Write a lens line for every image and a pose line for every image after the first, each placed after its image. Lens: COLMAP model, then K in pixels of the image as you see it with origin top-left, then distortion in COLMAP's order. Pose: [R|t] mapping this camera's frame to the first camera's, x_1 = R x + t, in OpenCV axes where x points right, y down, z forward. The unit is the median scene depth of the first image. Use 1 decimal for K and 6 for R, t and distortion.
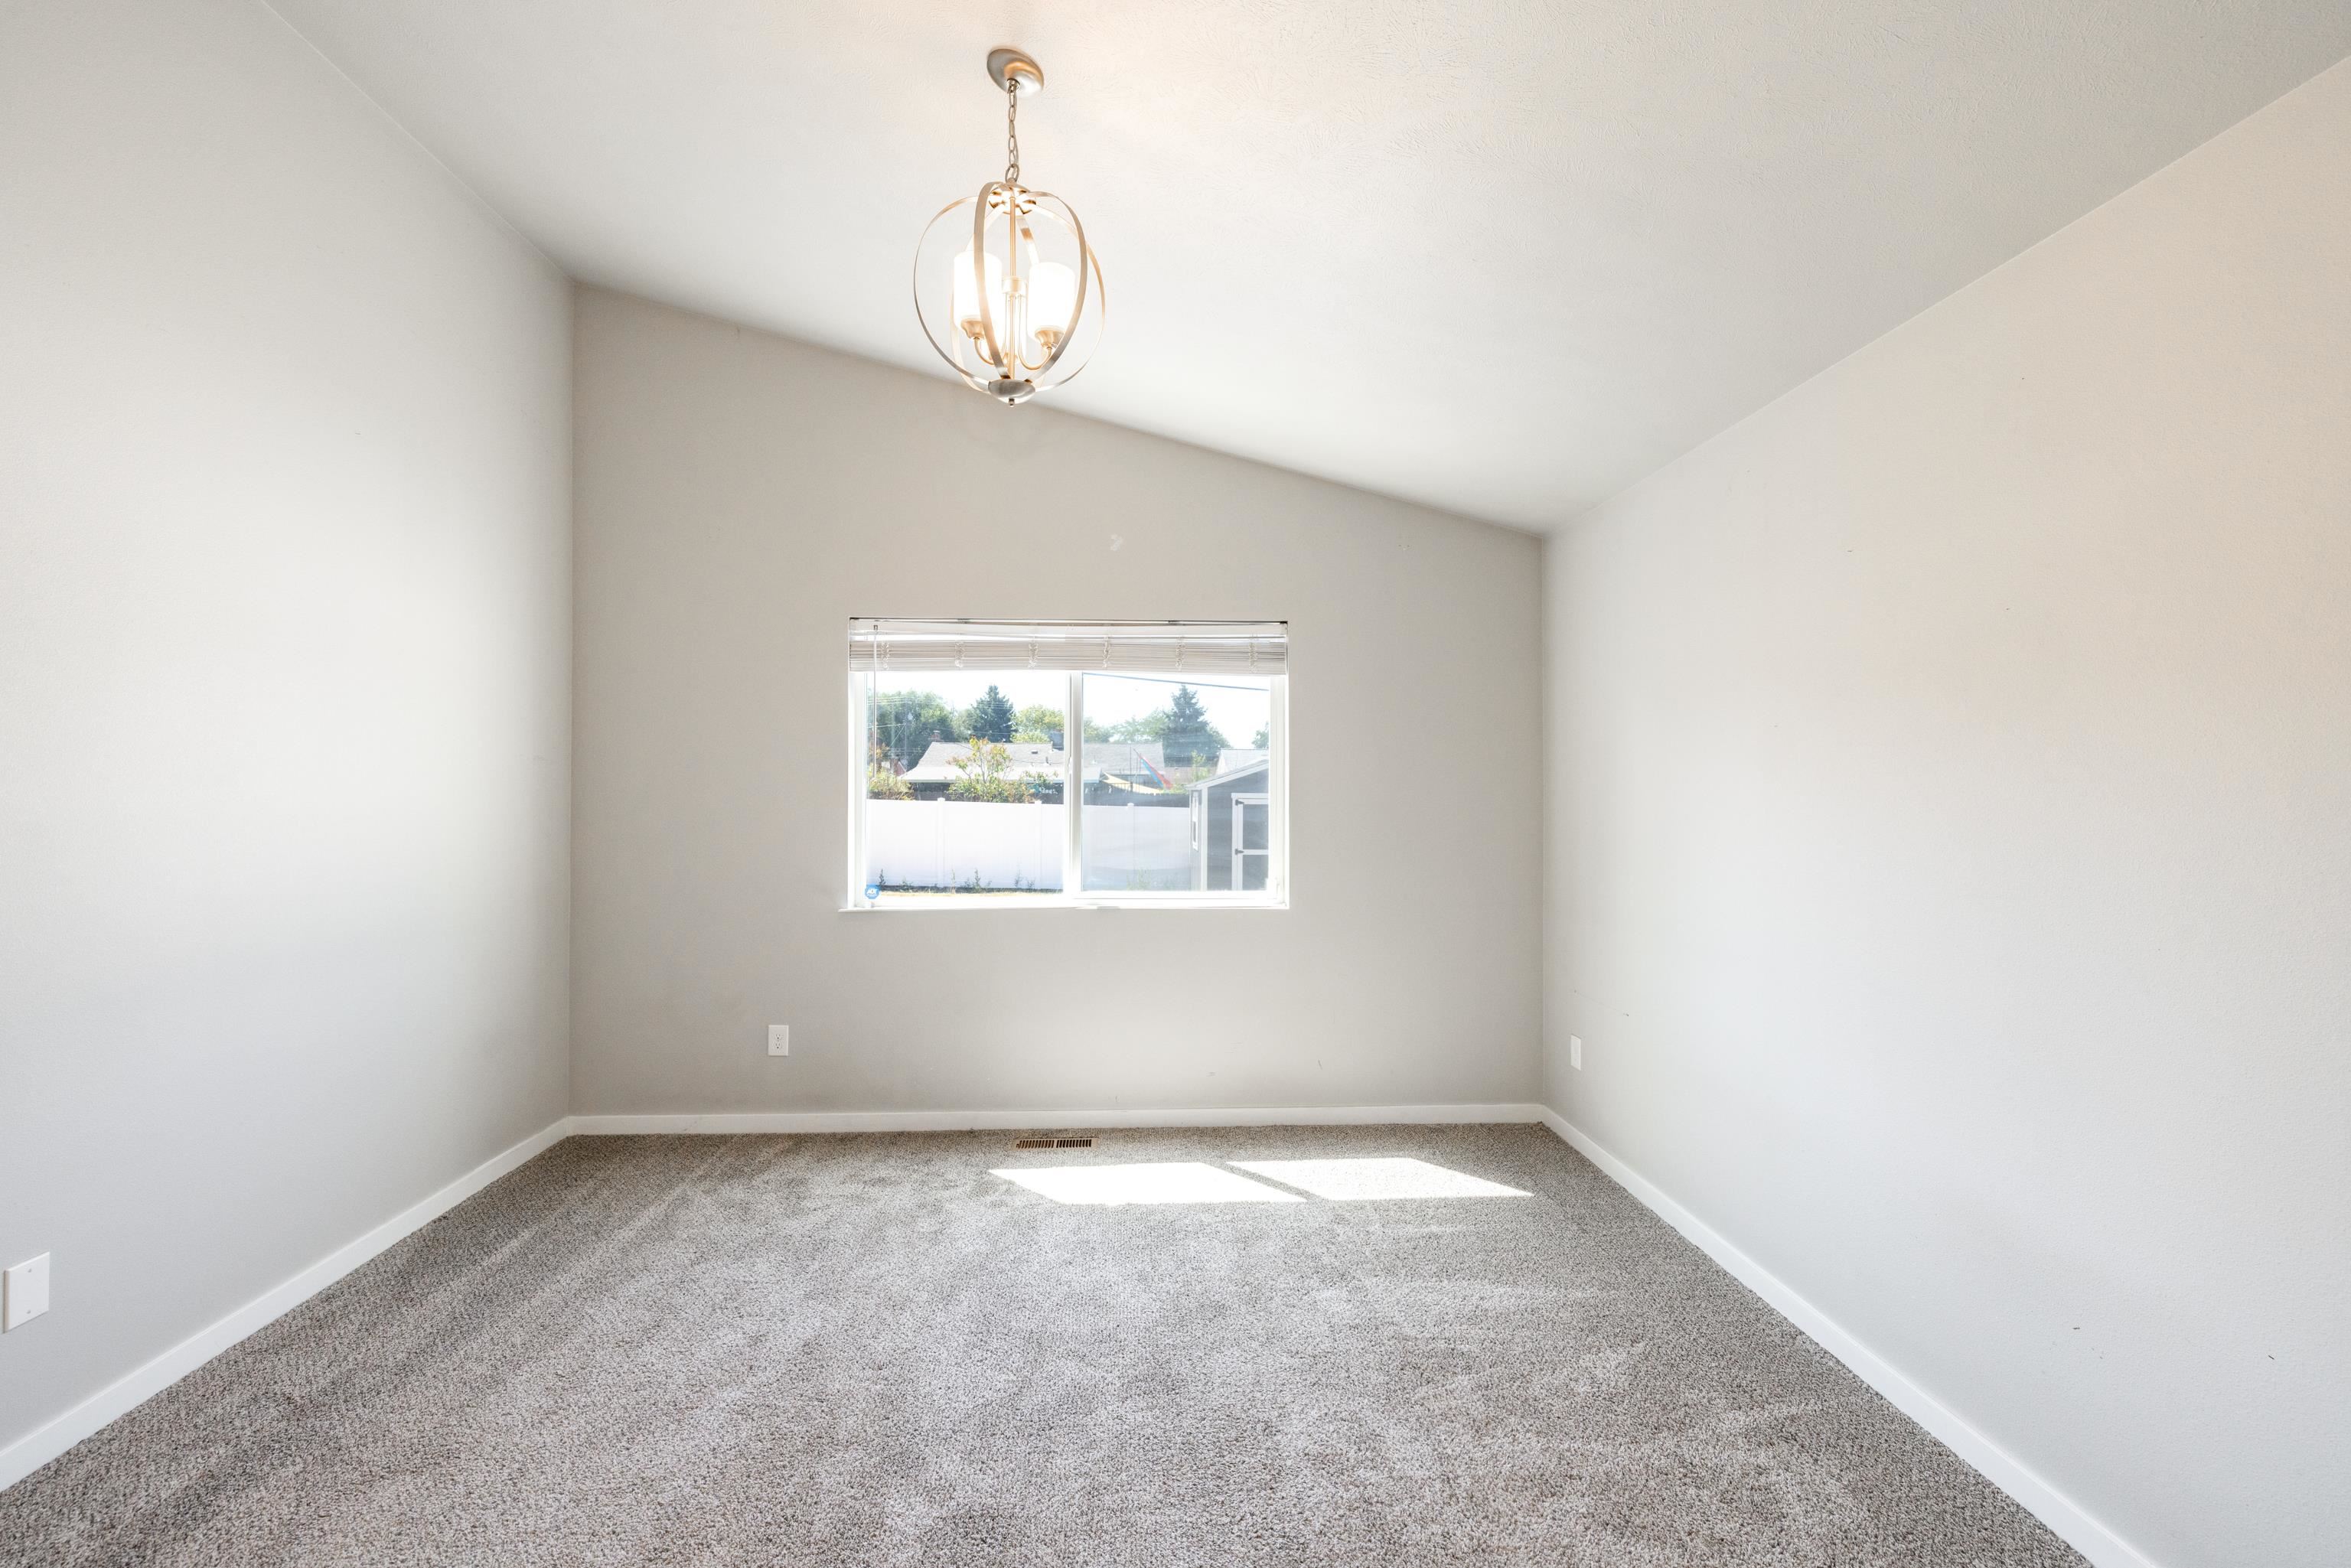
lens RADIAL K [[1015.7, 0, 1141.0], [0, 1015.7, 783.5], [0, 0, 1]] dist [0.001497, 0.000234]
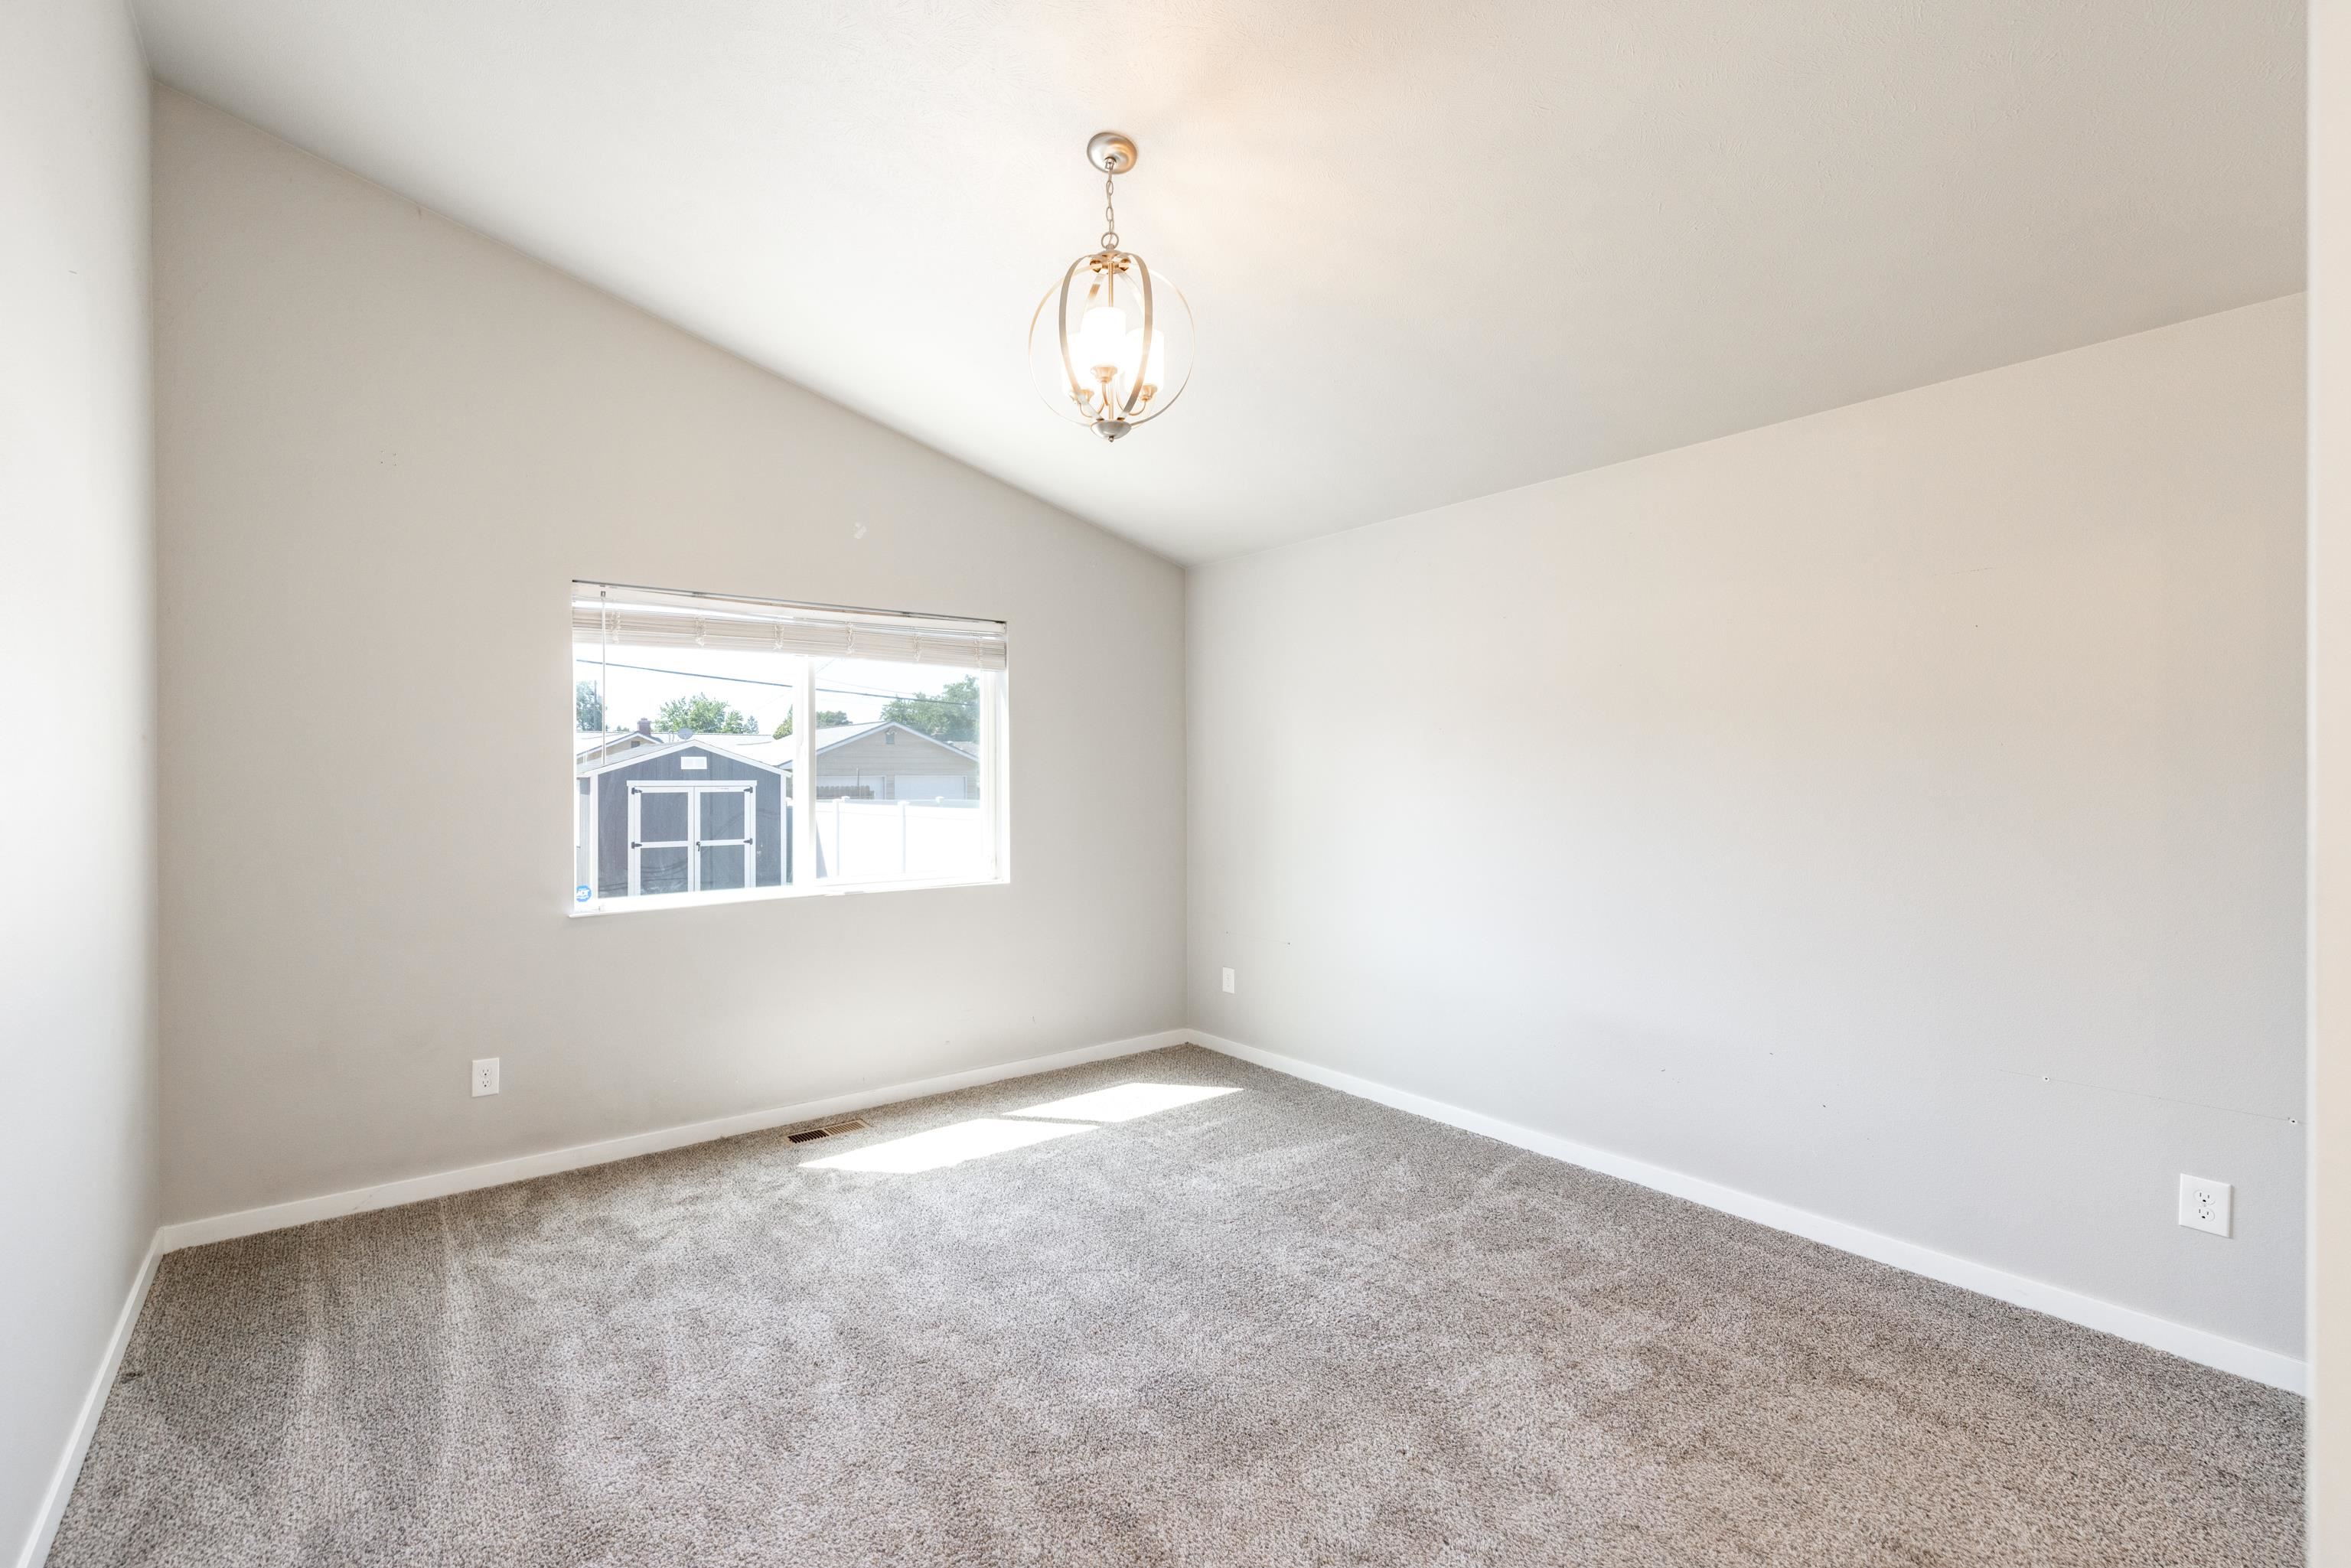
lens RADIAL K [[994.3, 0, 1160.1], [0, 994.3, 778.2], [0, 0, 1]] dist [0.001069, 0.000012]
pose [[0.837422, -0.008344, 0.546494, -0.391291], [0.003454, 0.999944, 0.009974, -0.000456], [-0.546547, -0.006465, 0.837404, 0.009754]]
